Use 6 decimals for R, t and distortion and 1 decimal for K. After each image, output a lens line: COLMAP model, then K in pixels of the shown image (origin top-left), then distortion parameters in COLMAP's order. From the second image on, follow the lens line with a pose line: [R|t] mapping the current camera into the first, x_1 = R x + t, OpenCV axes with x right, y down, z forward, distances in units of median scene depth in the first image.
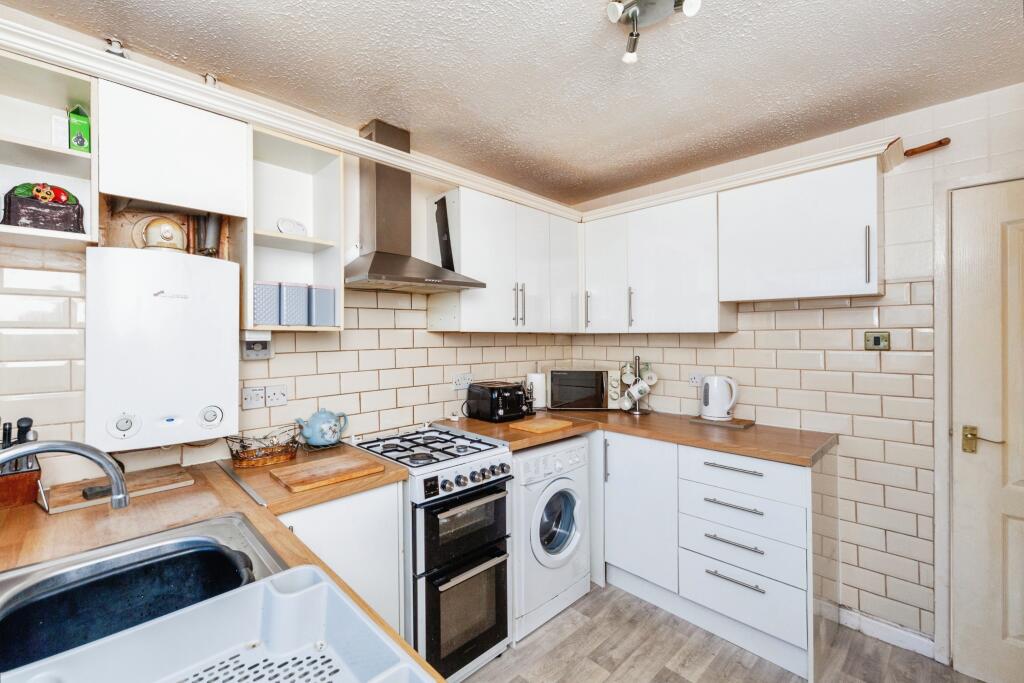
lens RADIAL K [[433.8, 0, 512.0], [0, 433.8, 341.5], [0, 0, 1]] dist [-0.001074, -0.000036]
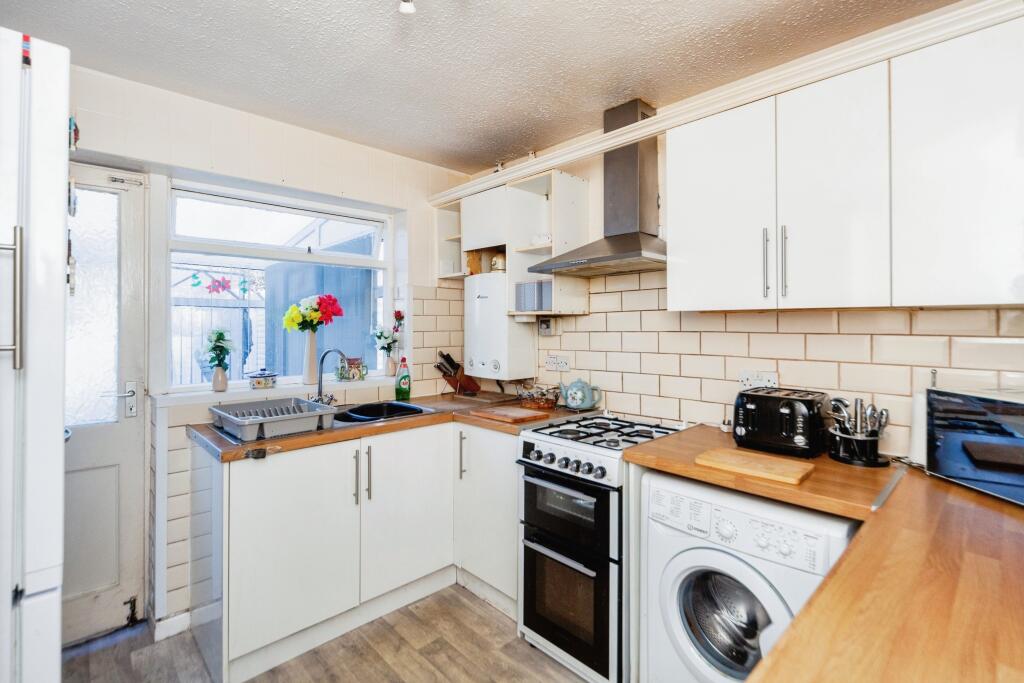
lens RADIAL K [[470.9, 0, 512.0], [0, 470.9, 341.5], [0, 0, 1]] dist [0.000711, -0.000032]
pose [[-0.016511, 0.027163, -0.999495, 0.823461], [-0.016561, 0.999486, 0.027436, 0.016796], [0.999727, 0.017006, -0.016053, 0.782774]]
